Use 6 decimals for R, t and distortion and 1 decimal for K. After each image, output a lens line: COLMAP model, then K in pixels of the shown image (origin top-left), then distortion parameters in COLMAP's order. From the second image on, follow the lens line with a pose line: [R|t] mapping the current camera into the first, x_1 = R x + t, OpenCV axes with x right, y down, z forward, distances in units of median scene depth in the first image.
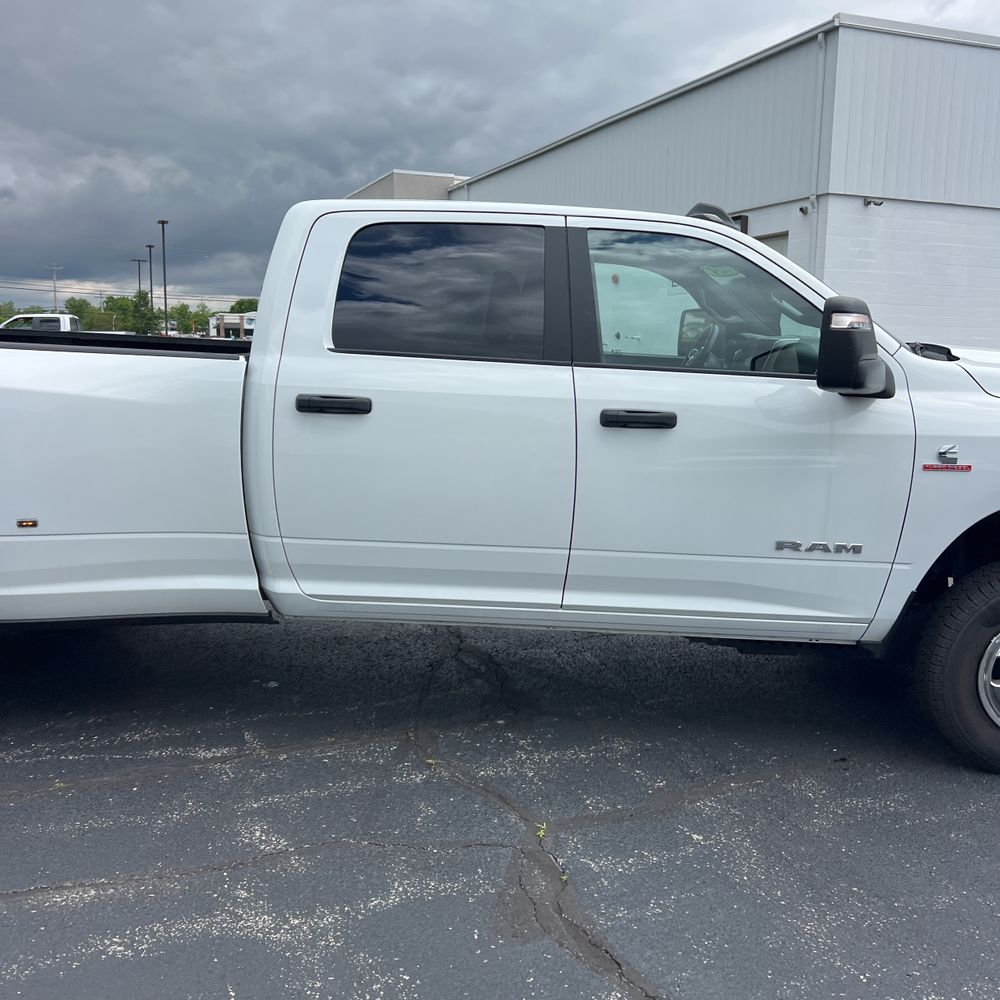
lens RADIAL K [[1015.2, 0, 492.7], [0, 1015.2, 504.5], [0, 0, 1]] dist [0.109032, -0.221704]
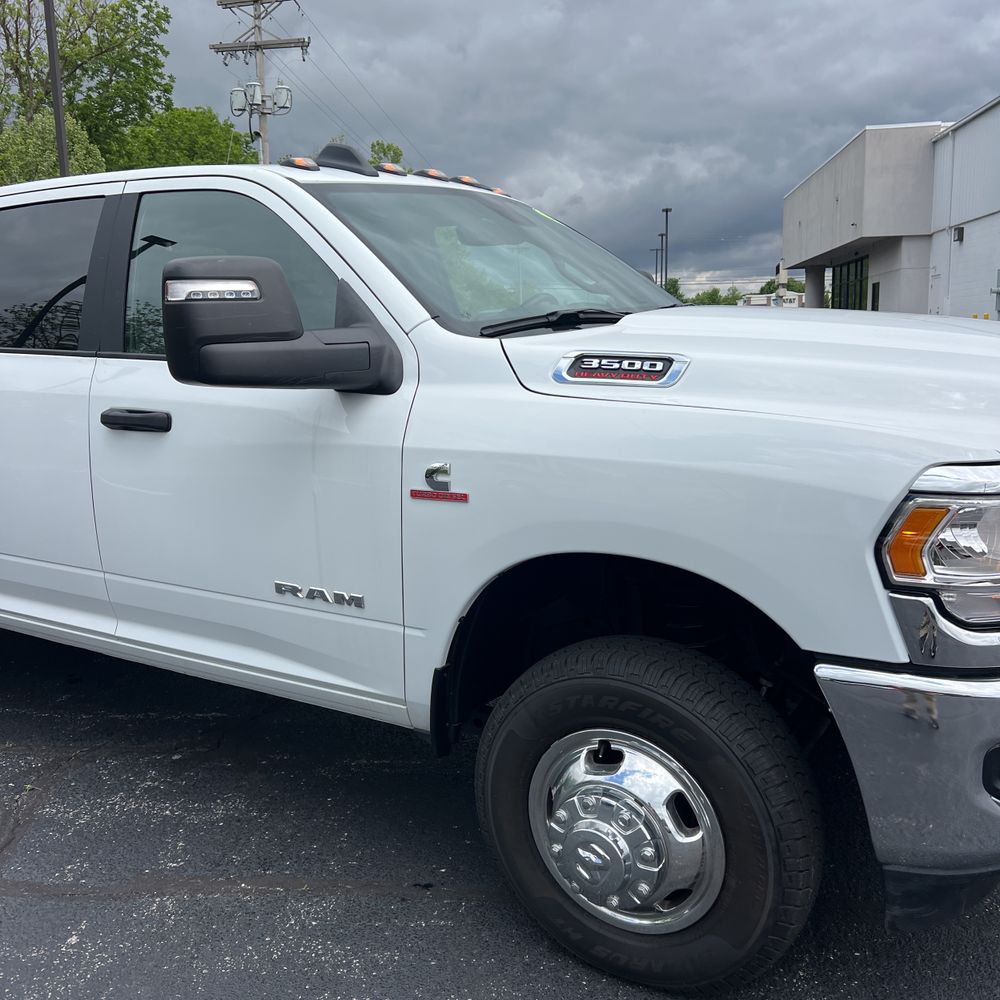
lens RADIAL K [[1009.9, 0, 488.4], [0, 1009.9, 499.6], [0, 0, 1]] dist [0.024395, 0.019592]
pose [[0.861275, 0.043243, -0.506295, 0.601761], [-0.035798, 0.999060, 0.024433, -0.037504], [0.506876, -0.002919, 0.862014, 0.328330]]
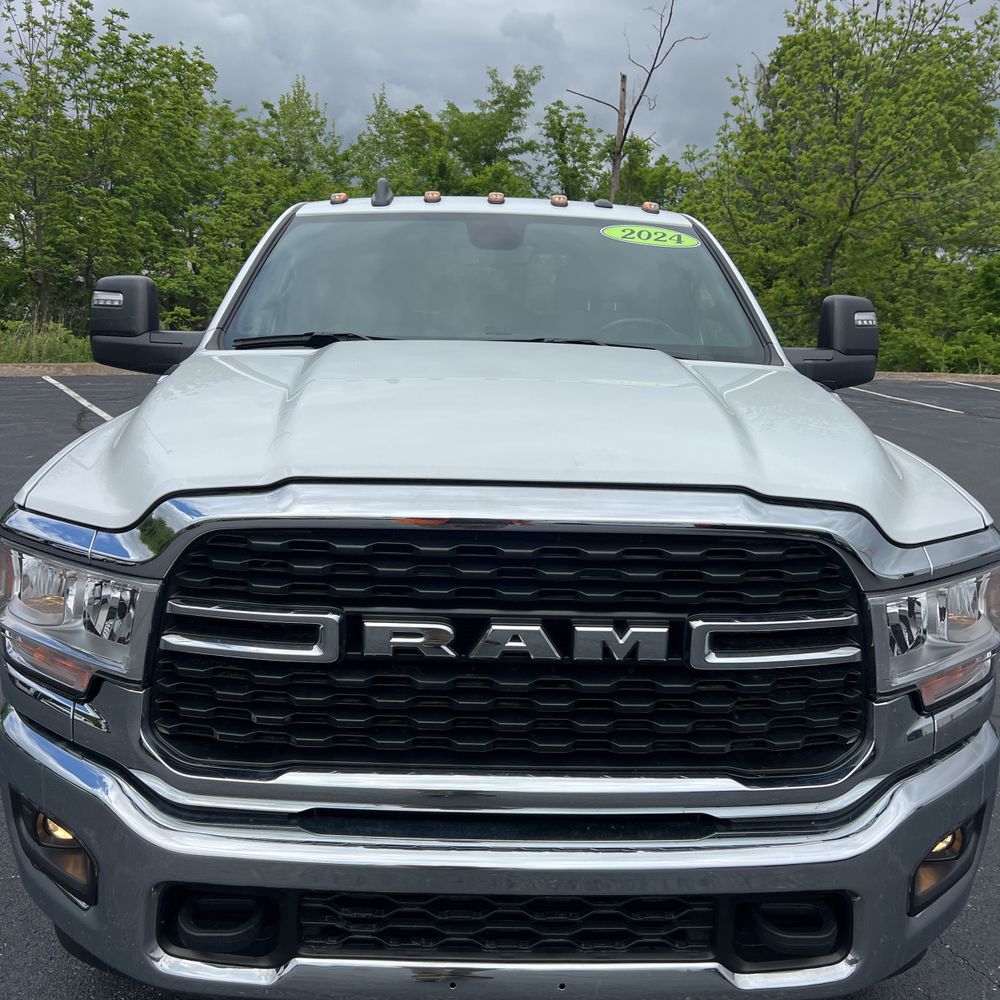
lens RADIAL K [[1008.3, 0, 498.2], [0, 1008.3, 498.2], [0, 0, 1]] dist [0.042582, -0.031002]
pose [[0.056164, 0.171863, -0.983519, 0.971728], [-0.200637, 0.966921, 0.157505, -0.152542], [0.978054, 0.188484, 0.088788, 0.908939]]
